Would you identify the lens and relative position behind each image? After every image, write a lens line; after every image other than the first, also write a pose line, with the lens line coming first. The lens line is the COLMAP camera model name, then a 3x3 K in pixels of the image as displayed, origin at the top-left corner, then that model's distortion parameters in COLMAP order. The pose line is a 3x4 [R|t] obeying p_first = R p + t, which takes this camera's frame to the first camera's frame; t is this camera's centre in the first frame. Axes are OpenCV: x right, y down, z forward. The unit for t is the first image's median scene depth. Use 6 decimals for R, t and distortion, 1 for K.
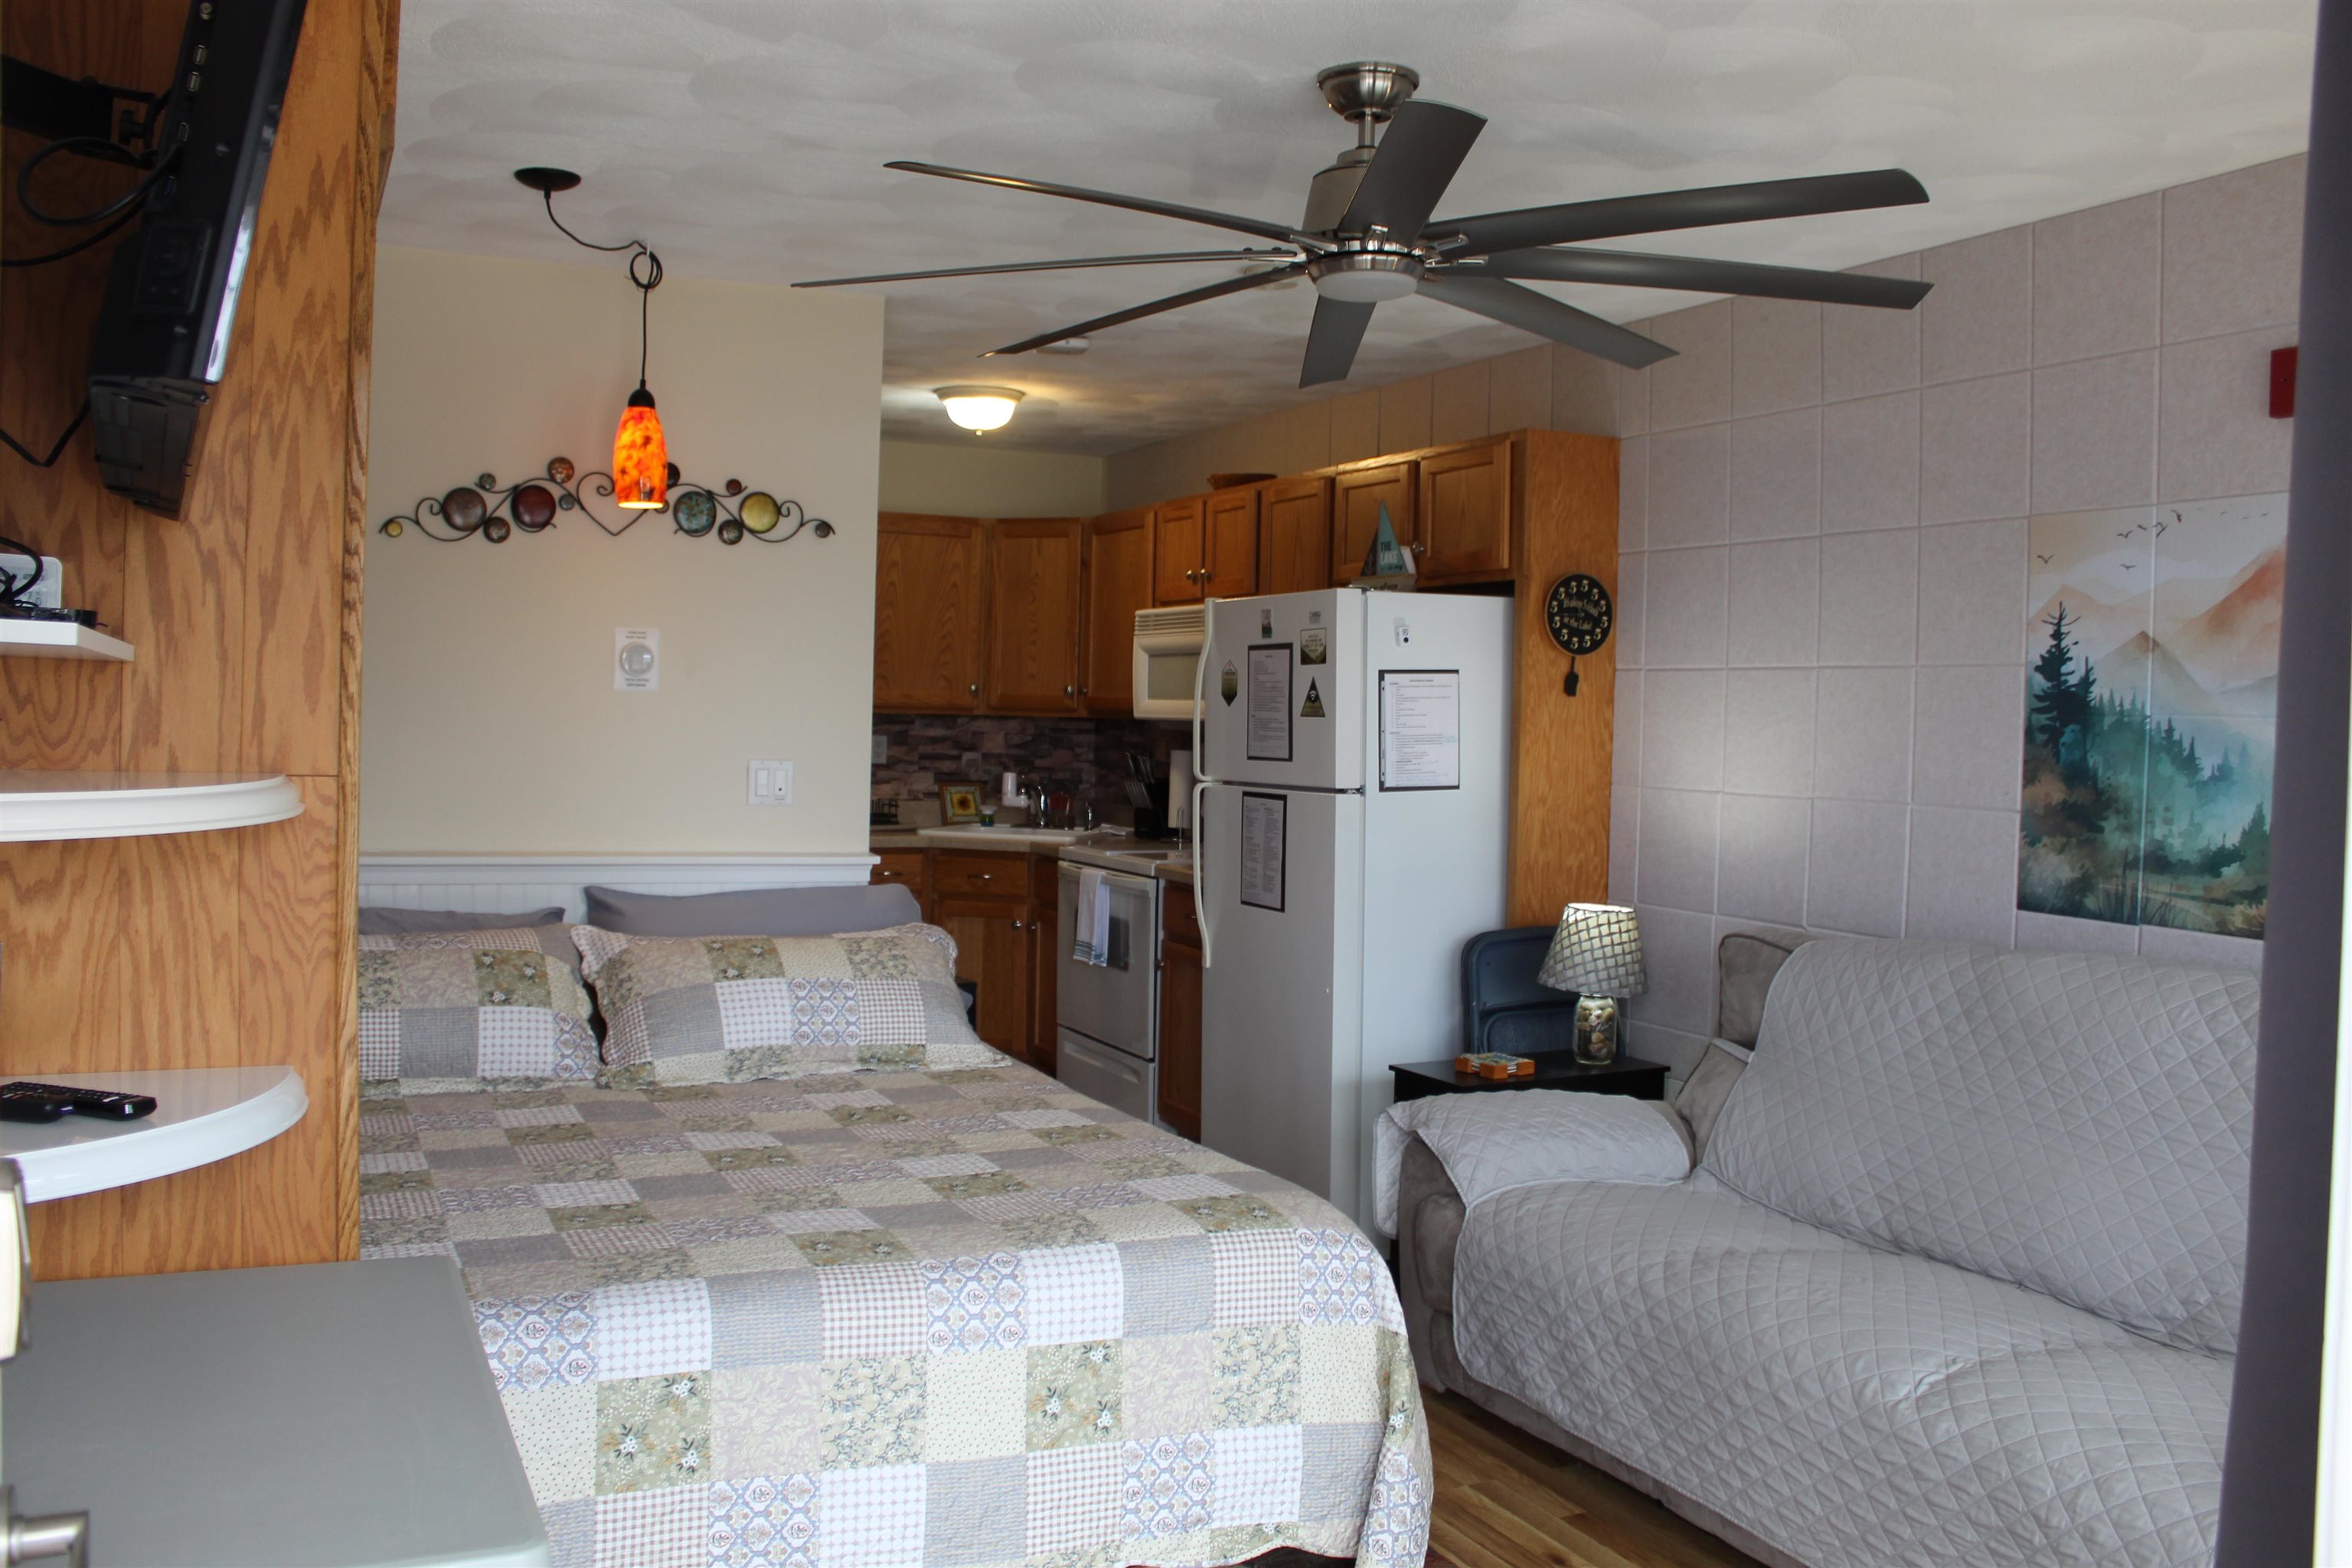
lens RADIAL K [[1969.7, 0, 1174.4], [0, 1969.7, 766.6], [0, 0, 1]] dist [-0.166351, 0.165345]
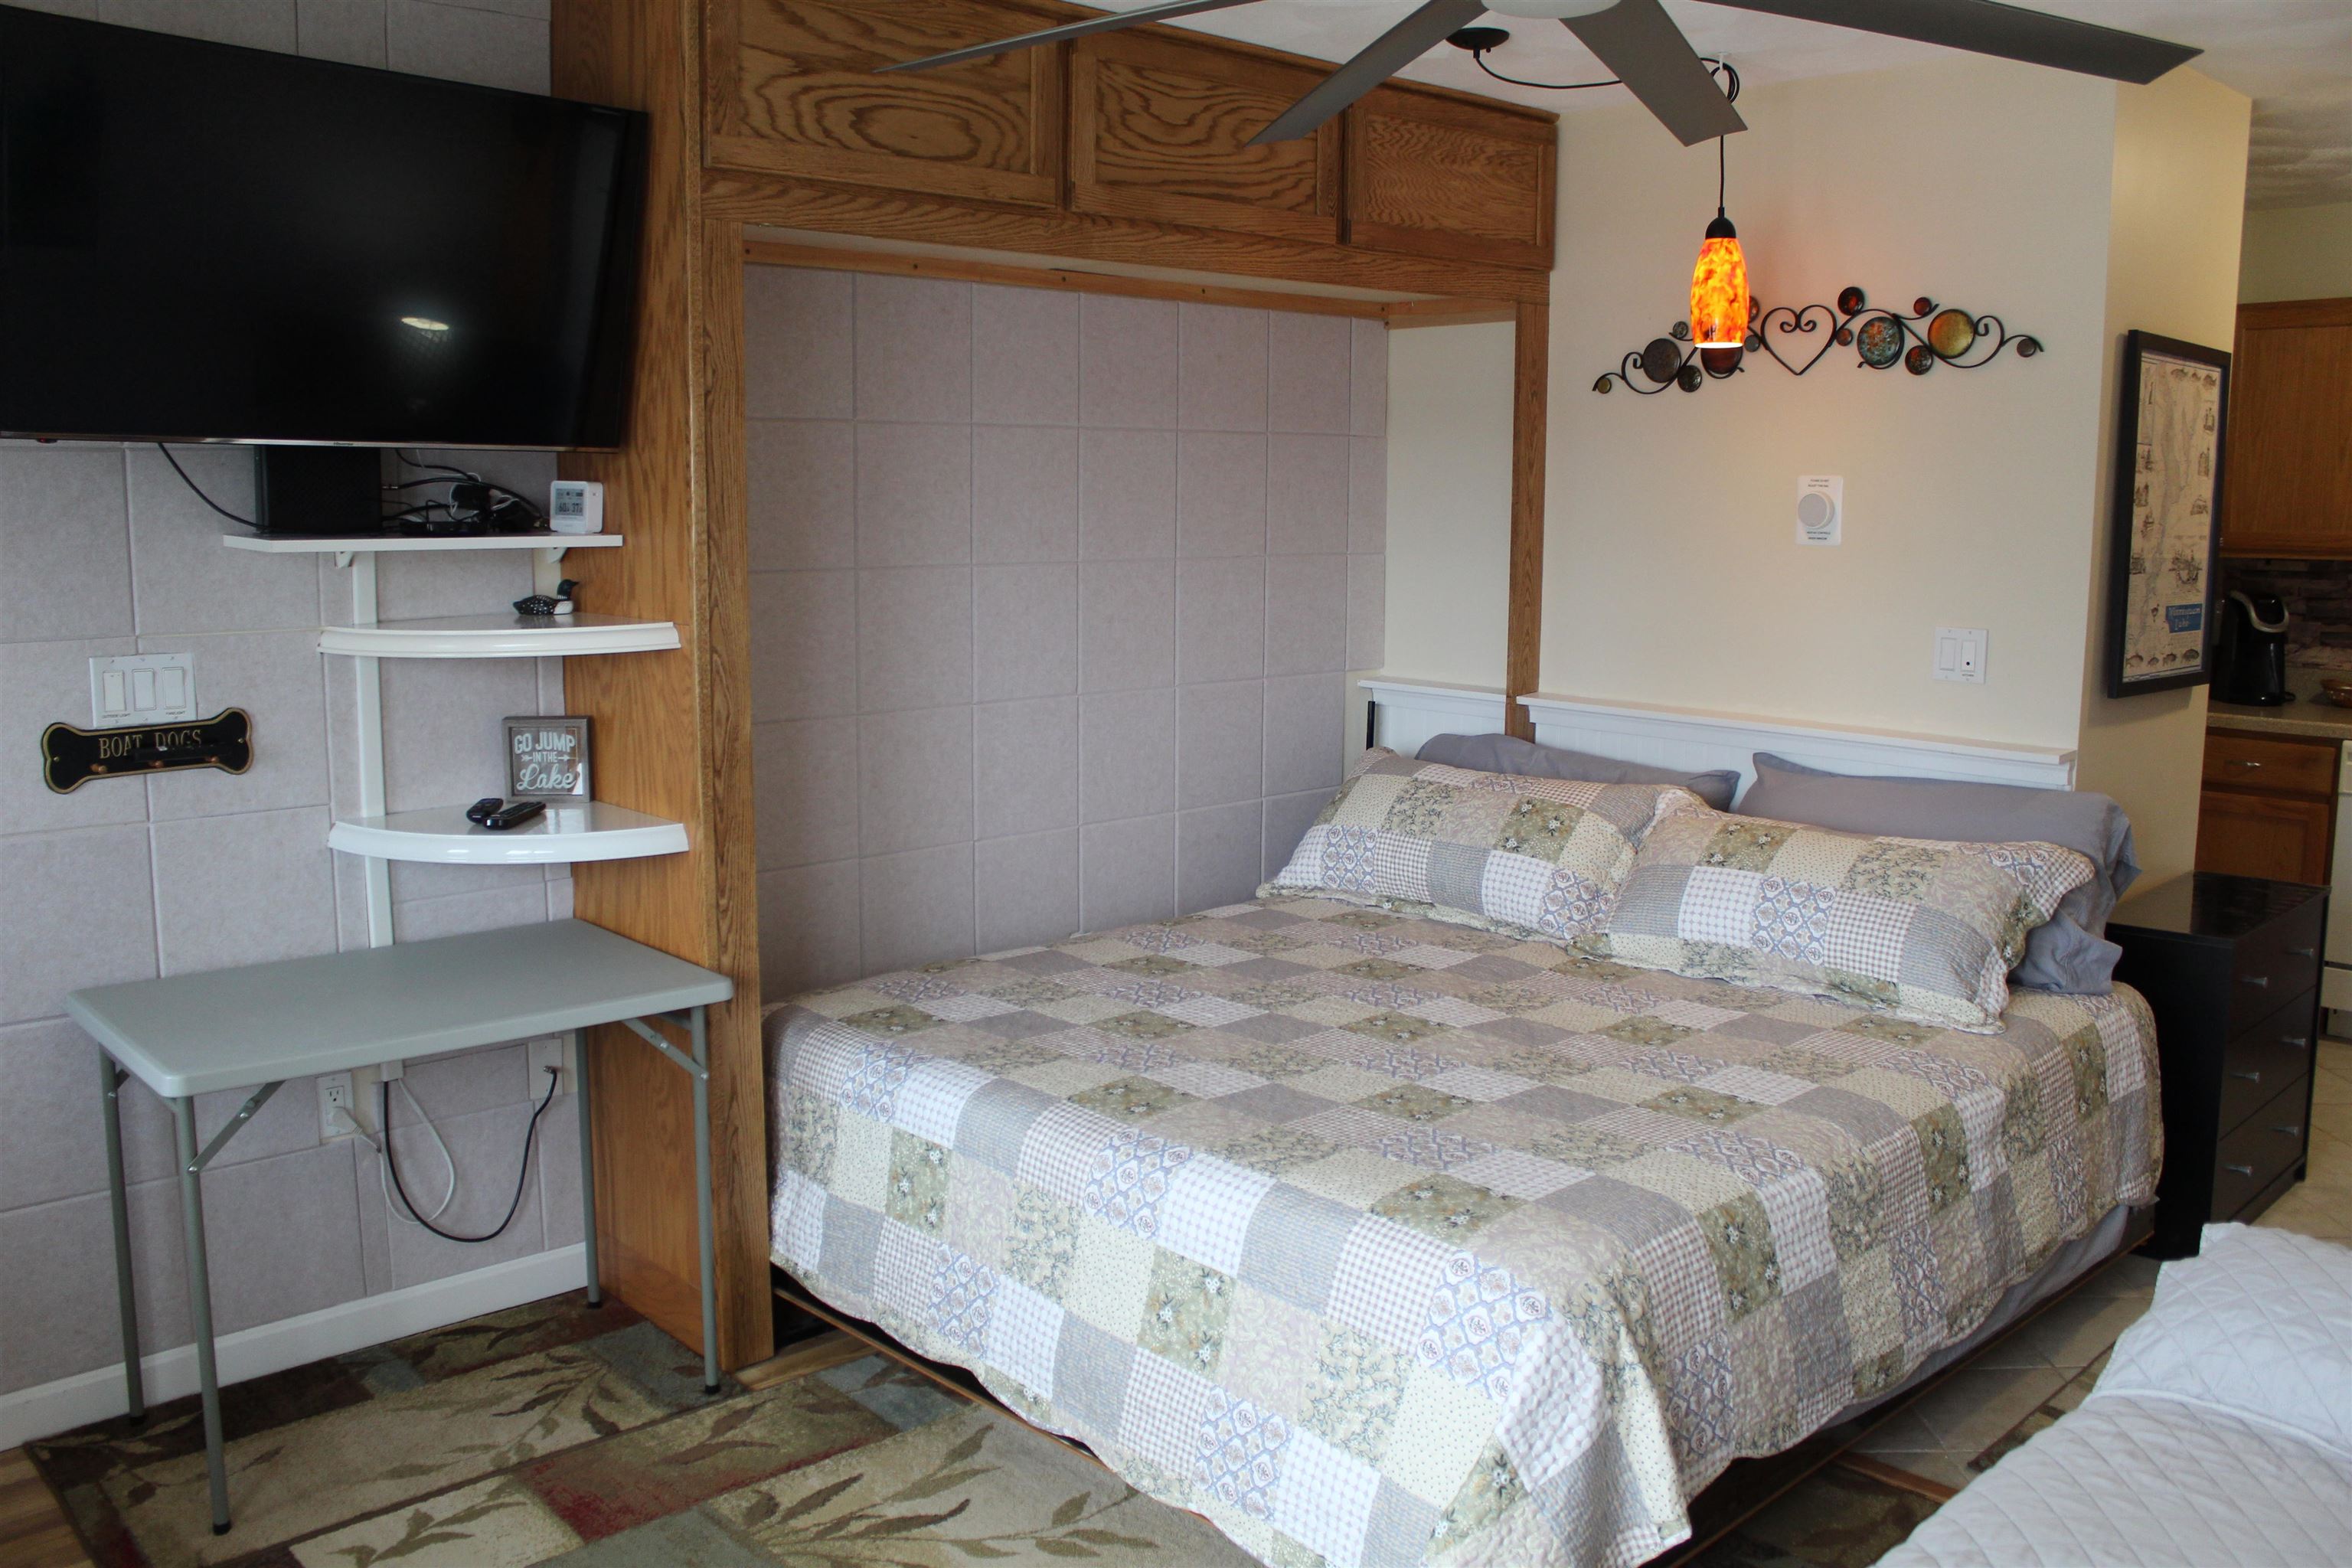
lens RADIAL K [[1969.7, 0, 1174.4], [0, 1969.7, 766.6], [0, 0, 1]] dist [-0.166351, 0.165345]
pose [[0.297883, 0.109813, -0.948265, 0.563349], [-0.024422, 0.993913, 0.107428, -0.028820], [0.954290, -0.008842, 0.298752, 0.493419]]
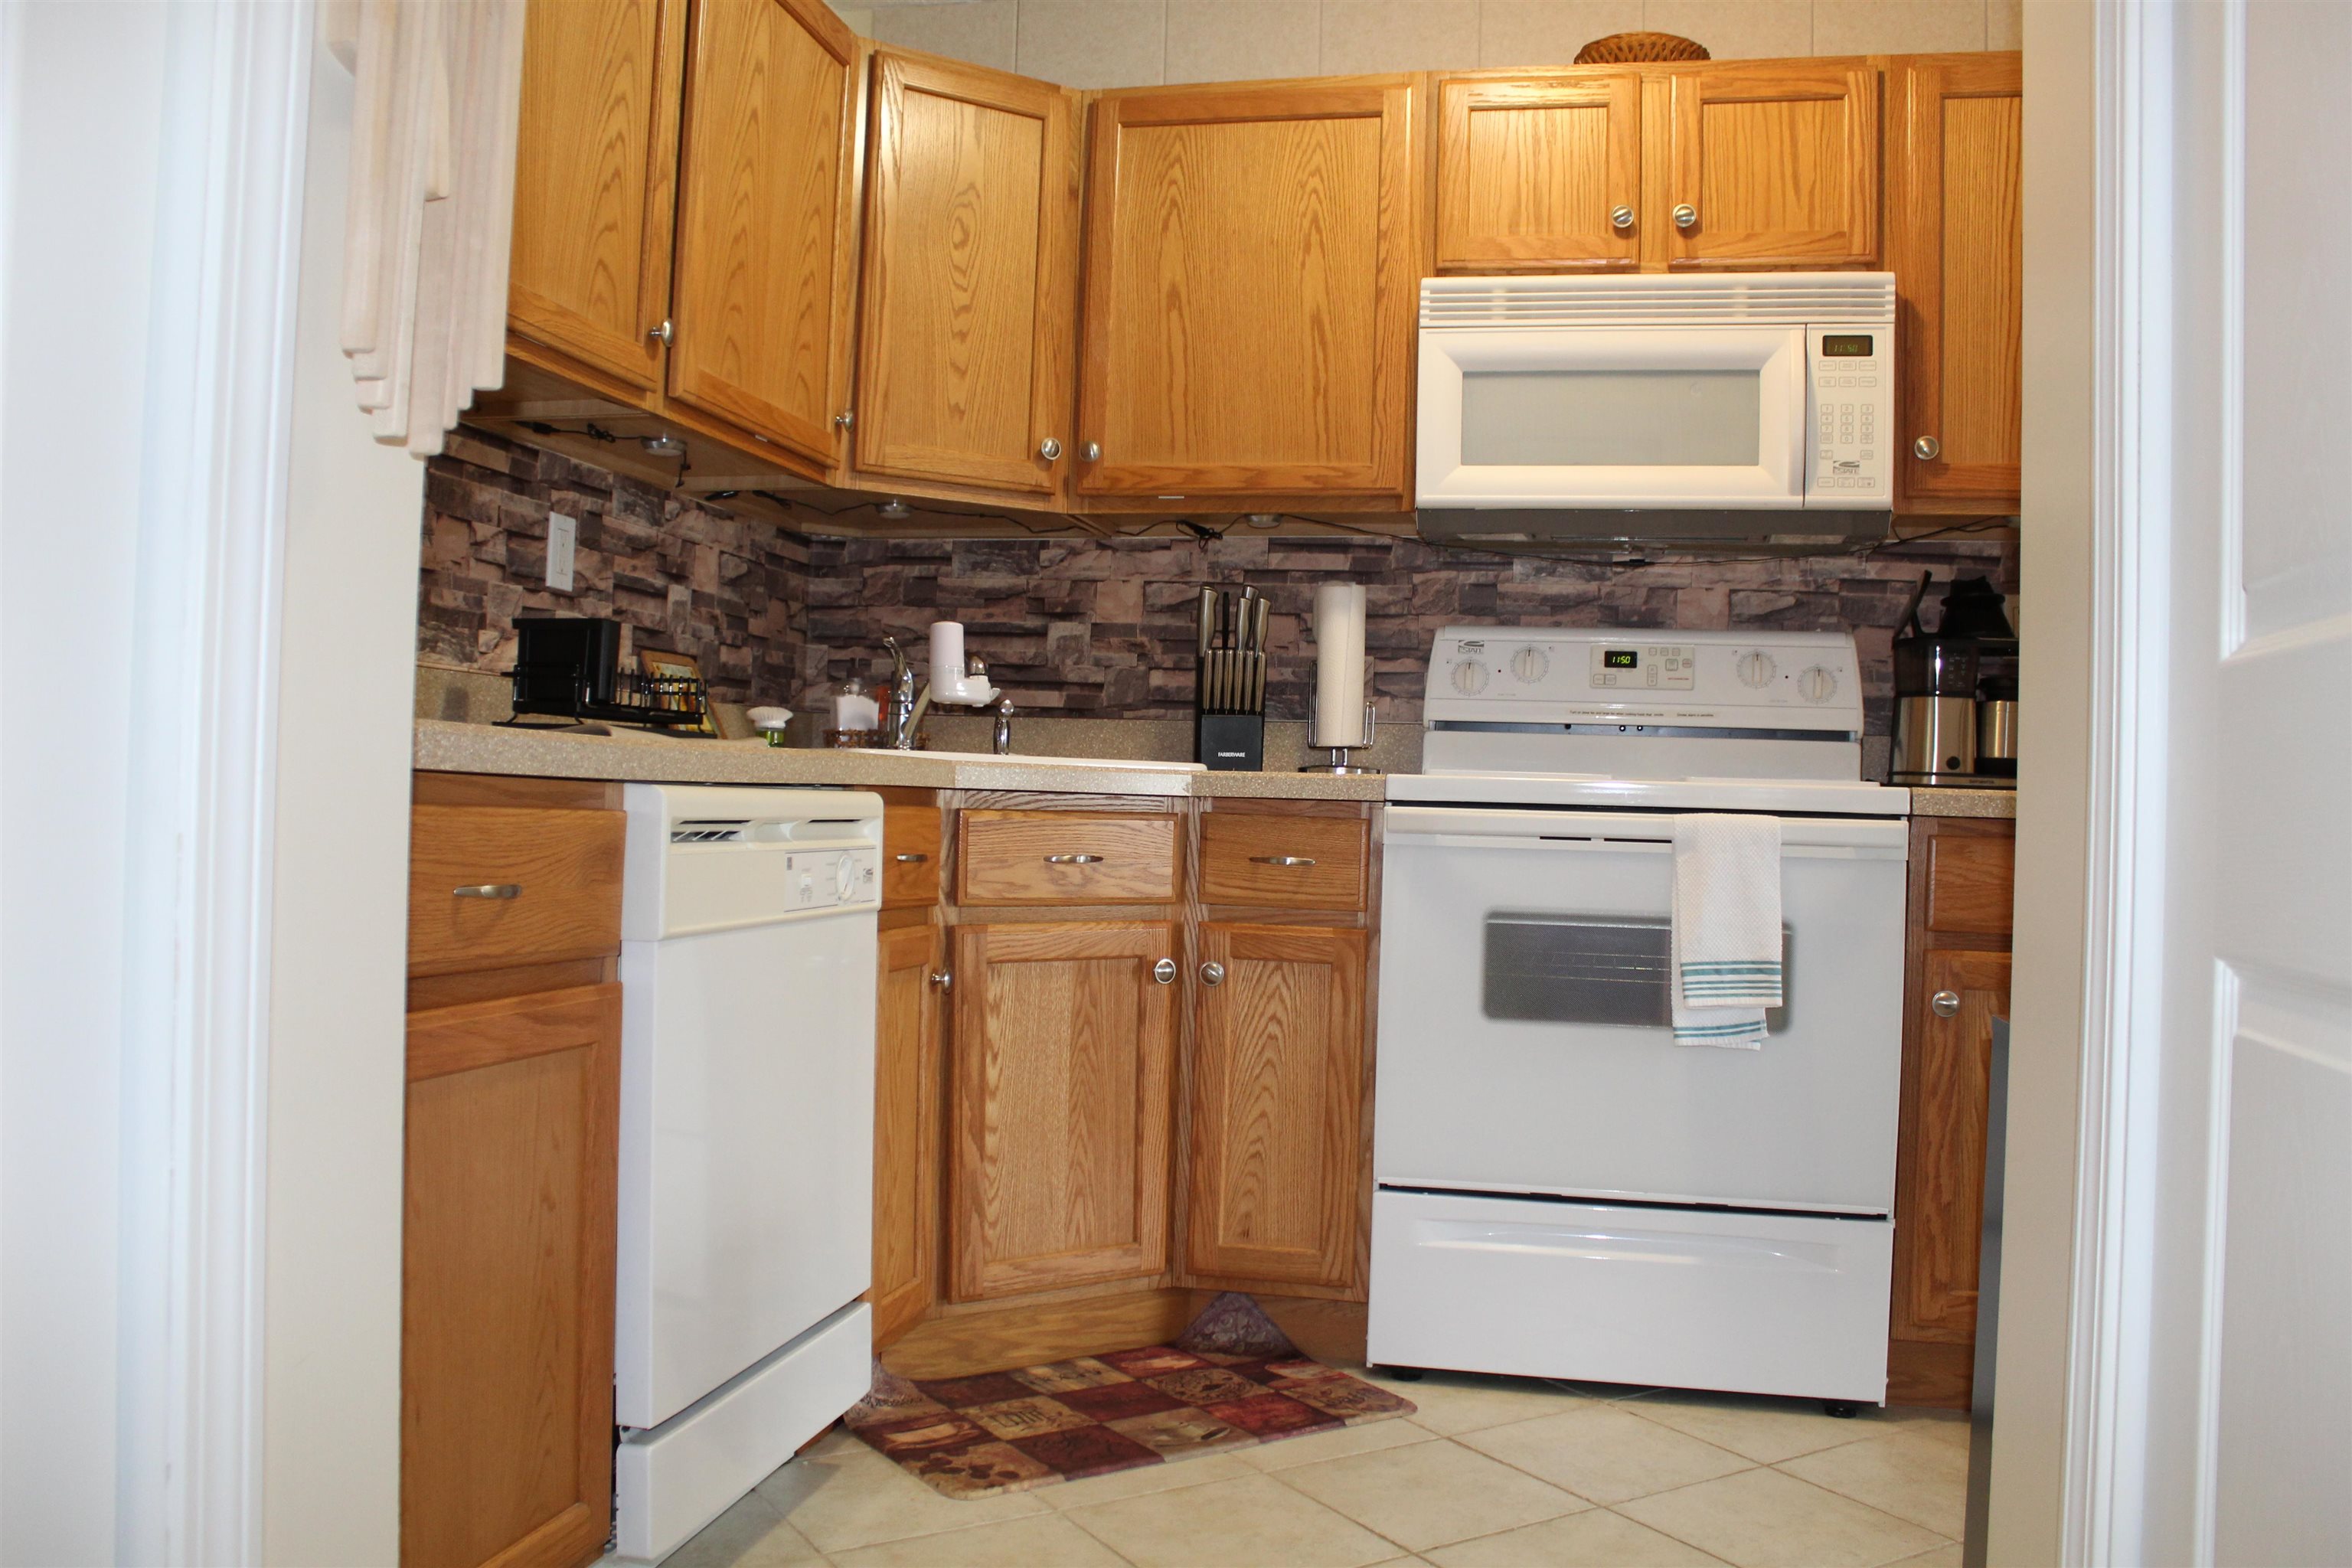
lens RADIAL K [[1969.7, 0, 1174.4], [0, 1969.7, 766.6], [0, 0, 1]] dist [-0.166351, 0.165345]
pose [[0.624836, 0.009002, 0.780704, -0.684228], [0.007326, 0.999822, -0.017391, 0.074724], [-0.780721, 0.016586, 0.624659, 1.238366]]
